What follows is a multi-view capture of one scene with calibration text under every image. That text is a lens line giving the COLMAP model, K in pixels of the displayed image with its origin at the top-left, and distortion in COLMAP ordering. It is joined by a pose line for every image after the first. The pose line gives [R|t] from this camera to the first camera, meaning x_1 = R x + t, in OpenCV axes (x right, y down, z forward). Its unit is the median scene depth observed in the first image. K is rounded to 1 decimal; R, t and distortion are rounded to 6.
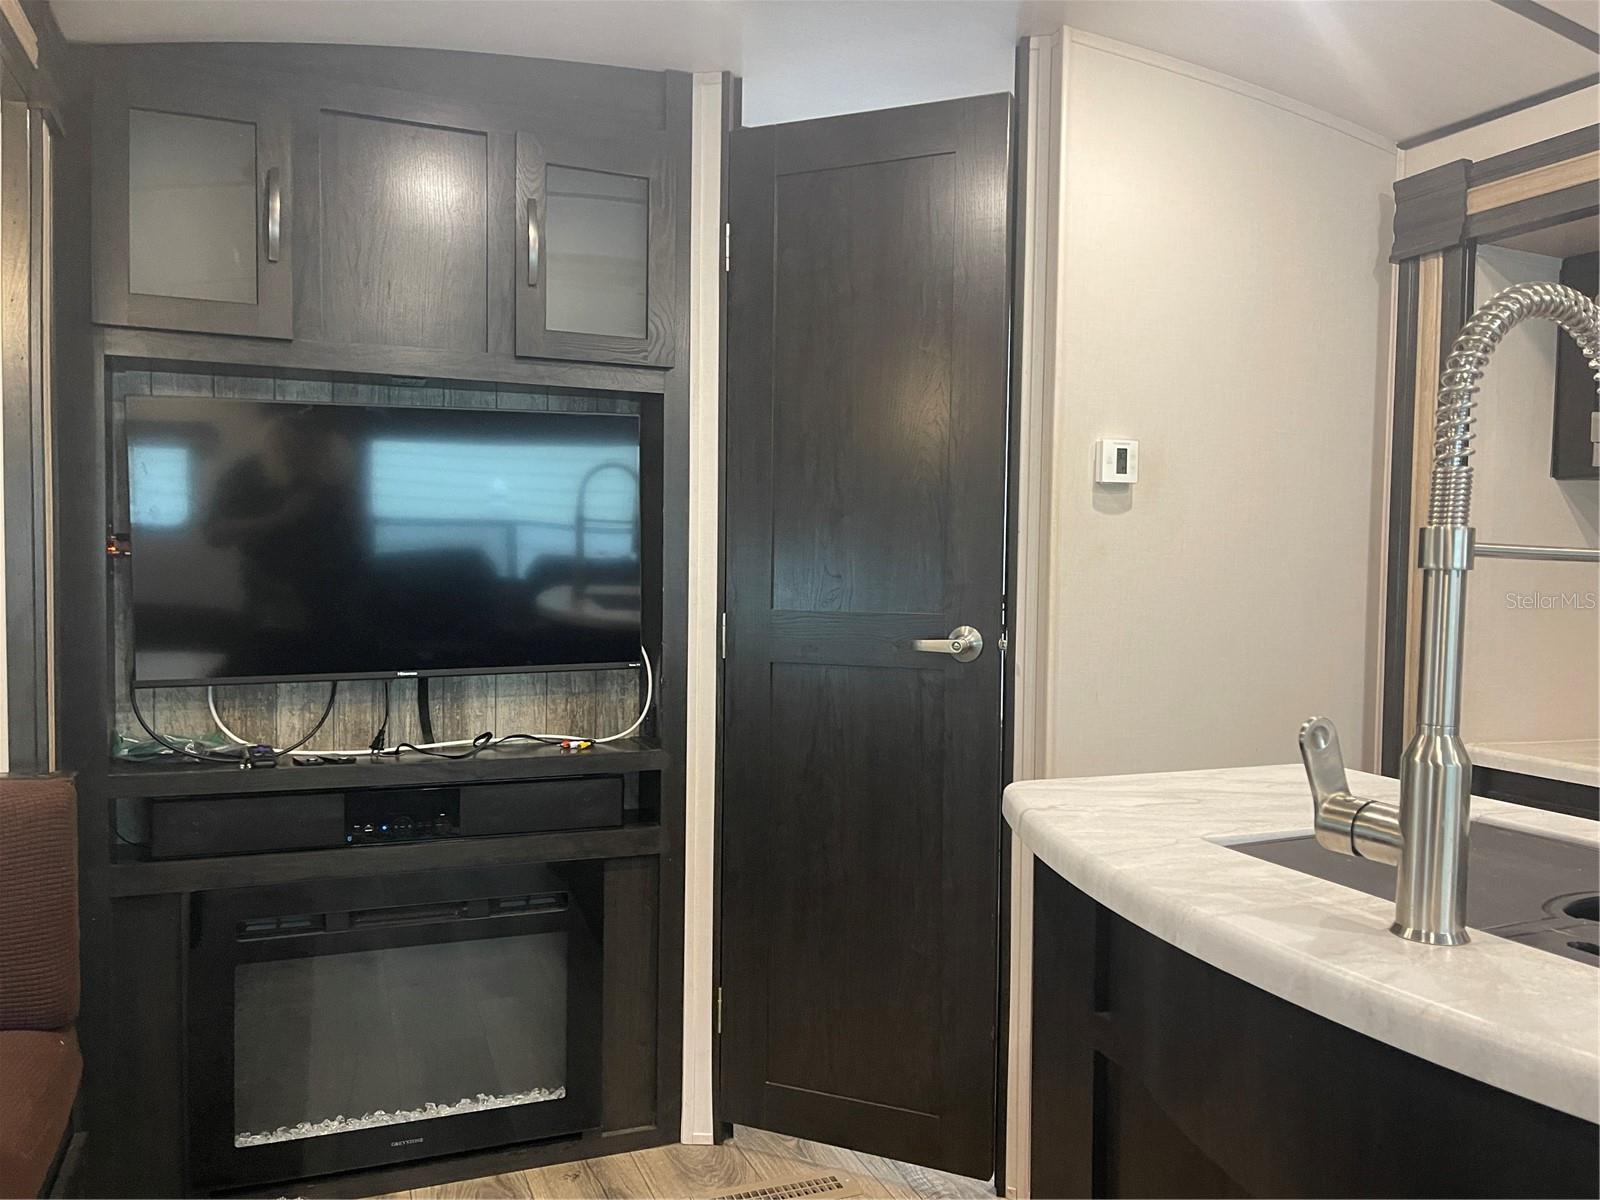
lens RADIAL K [[1236.5, 0, 811.9], [0, 1236.5, 608.9], [0, 0, 1]] dist [0.073561, -0.084699]
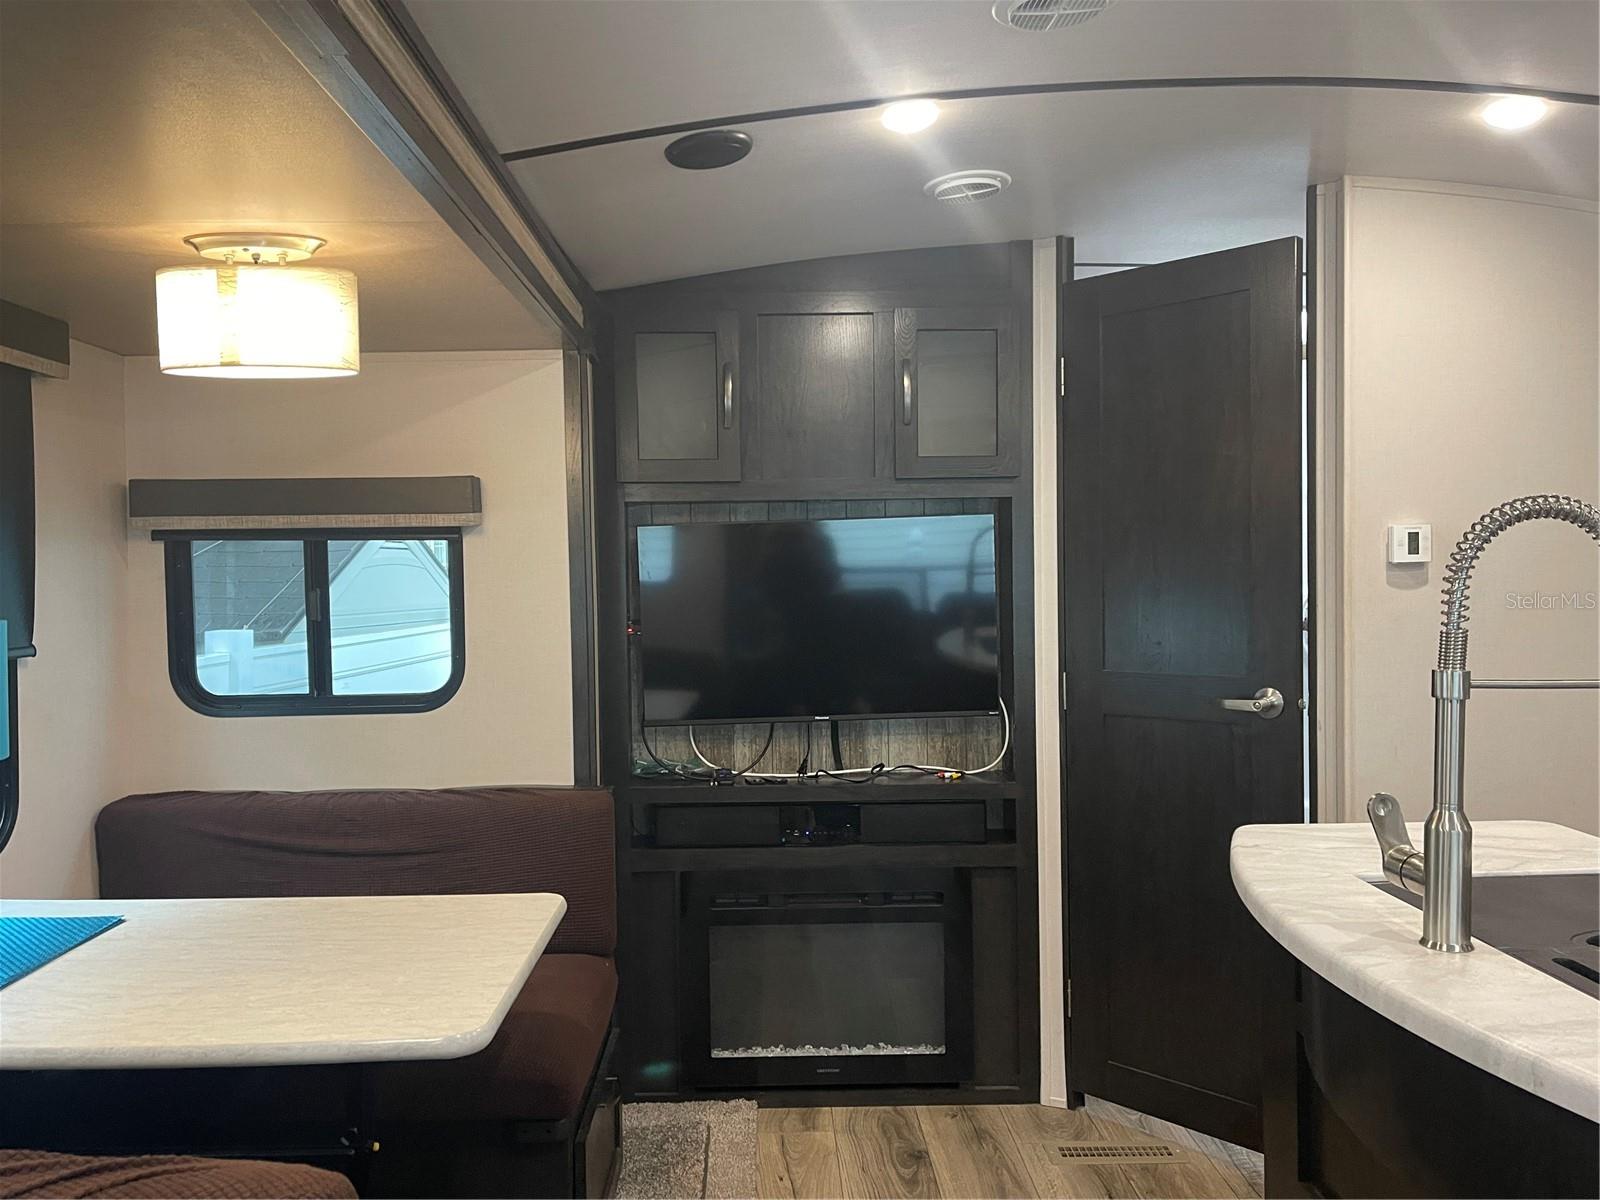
lens RADIAL K [[1236.5, 0, 784.2], [0, 1236.5, 604.7], [0, 0, 1]] dist [0.073561, -0.084699]
pose [[0.933080, -0.017531, -0.359242, 0.120293], [0.012649, 0.999793, -0.015937, -0.050657], [0.359447, 0.010327, 0.933108, -0.263244]]
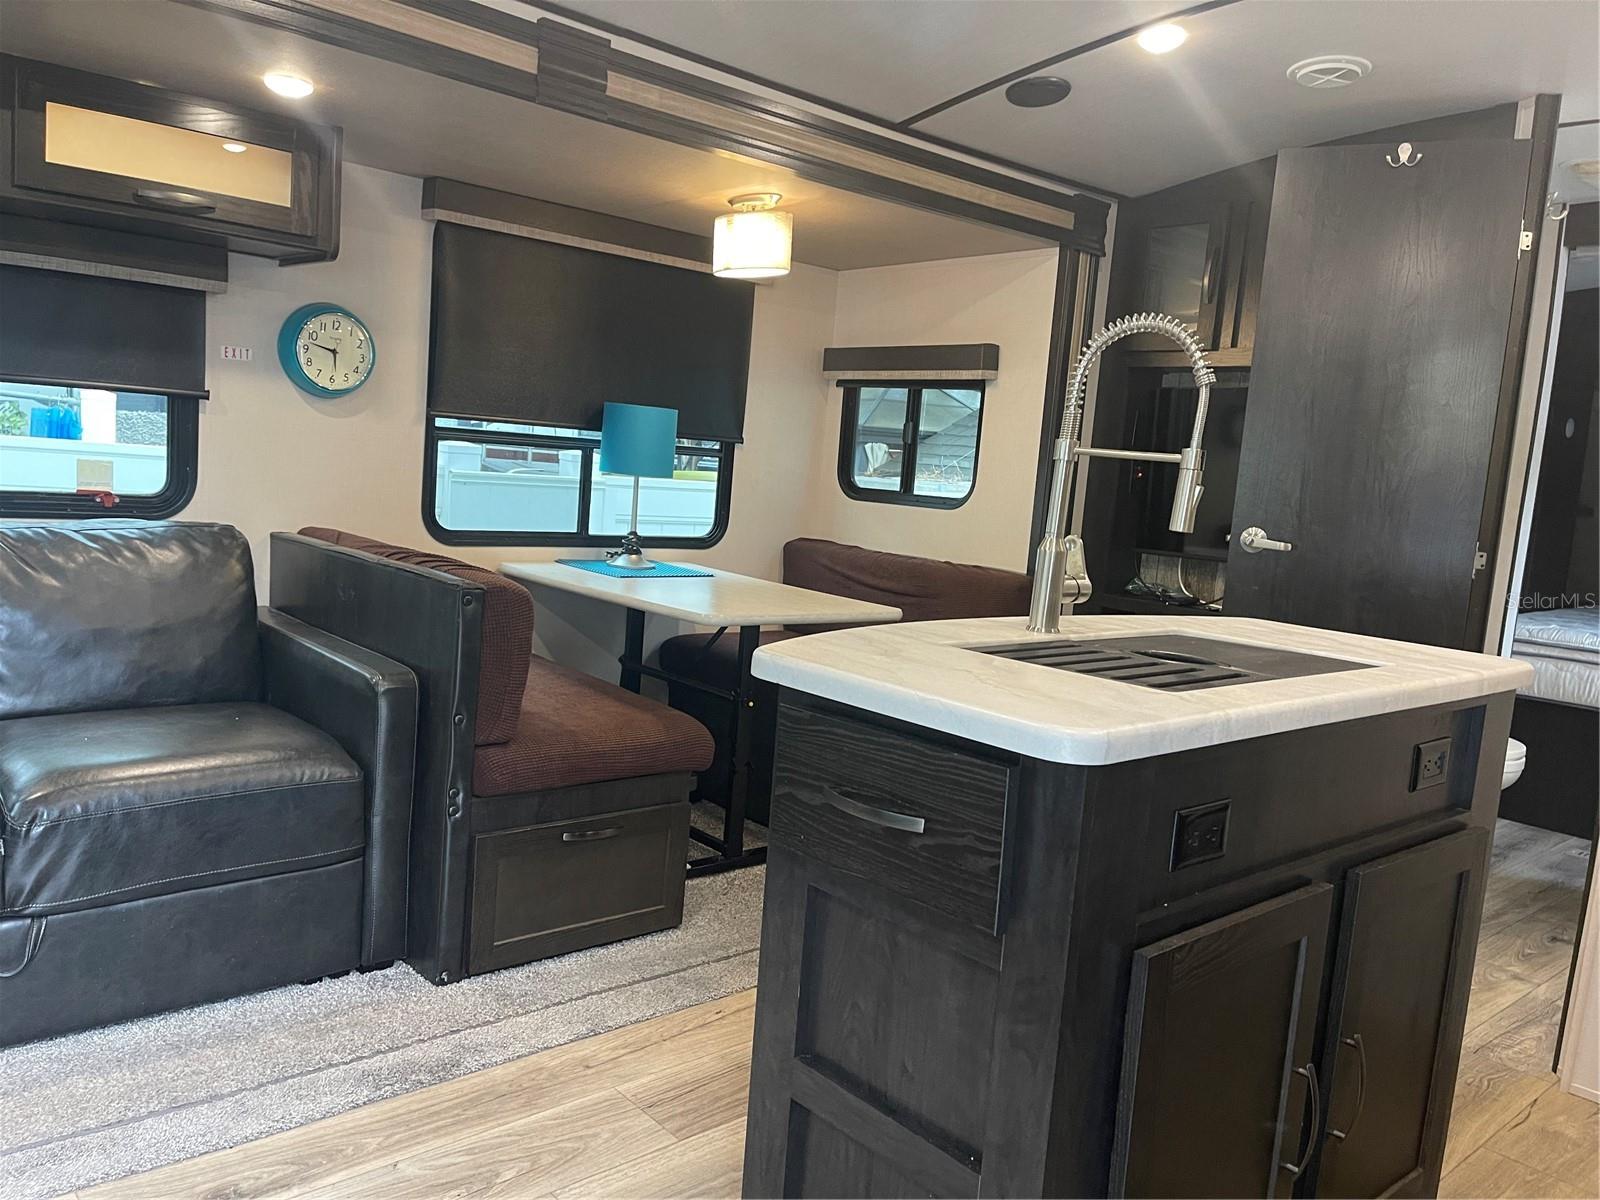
lens RADIAL K [[1217.4, 0, 789.9], [0, 1217.4, 621.1], [0, 0, 1]] dist [0.075999, -0.087641]
pose [[0.323002, 0.137436, -0.936366, 0.927570], [-0.109295, 0.988197, 0.107342, 0.025515], [0.940066, 0.067668, 0.334210, -0.043330]]
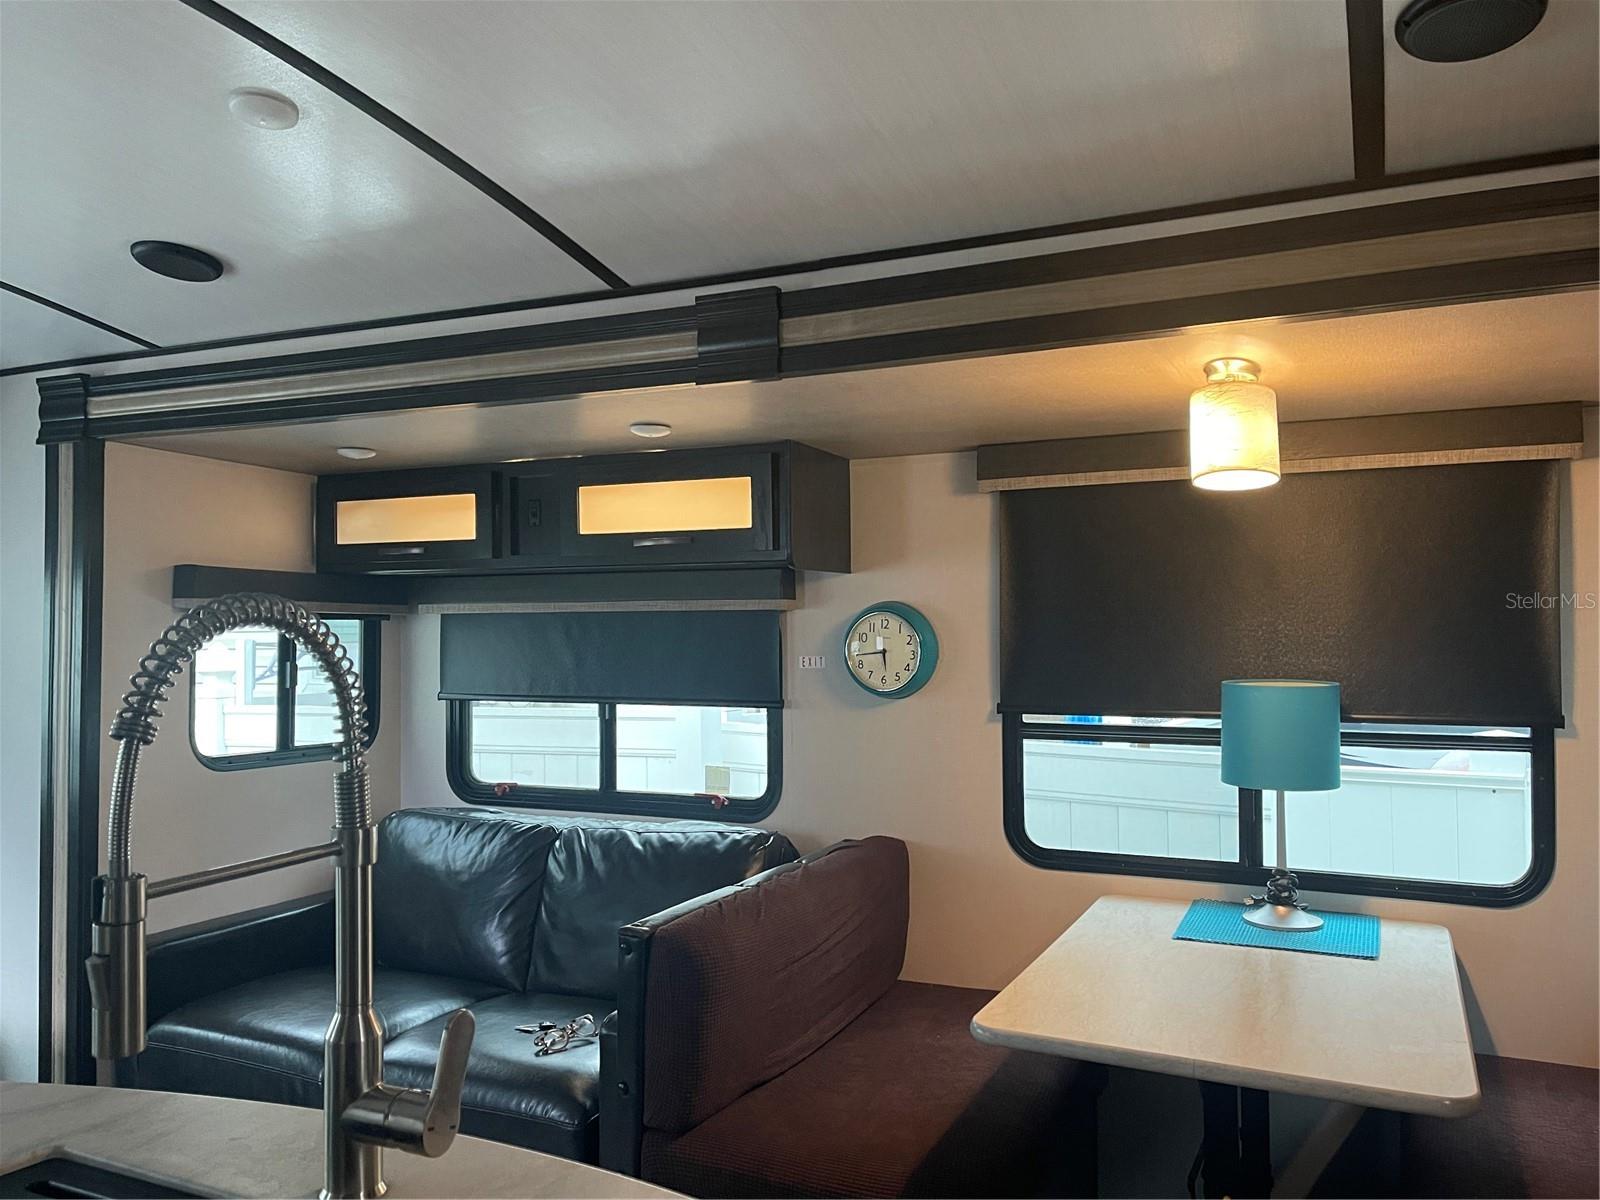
lens RADIAL K [[1236.5, 0, 787.9], [0, 1236.5, 613.9], [0, 0, 1]] dist [0.073561, -0.084699]
pose [[-0.745413, -0.026930, -0.666058, 0.379294], [-0.036353, 0.999339, 0.000279, -0.106249], [0.665610, 0.024421, -0.745900, 0.832518]]
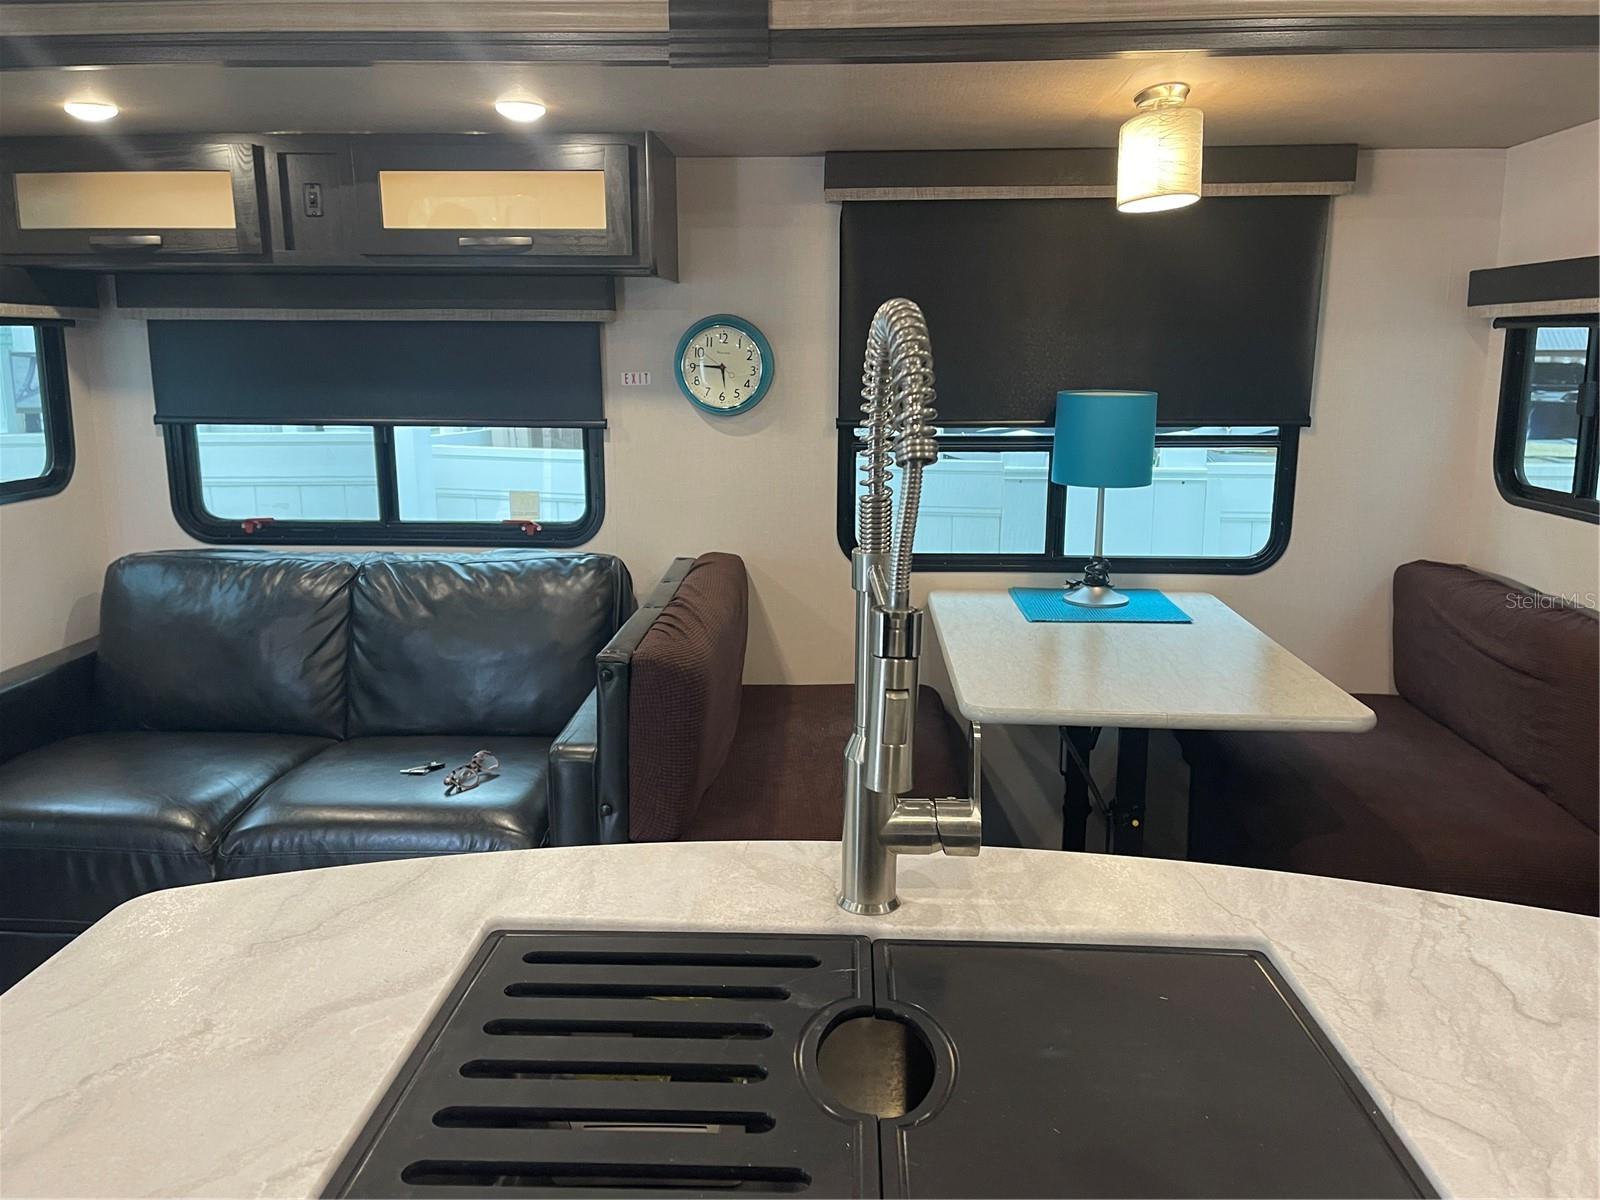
lens RADIAL K [[1236.5, 0, 782.9], [0, 1236.5, 594.0], [0, 0, 1]] dist [0.073561, -0.084699]
pose [[-0.429373, 0.157373, -0.889310, 0.590534], [-0.042220, 0.980126, 0.193829, -0.091227], [0.902140, 0.120772, -0.414196, 0.542266]]
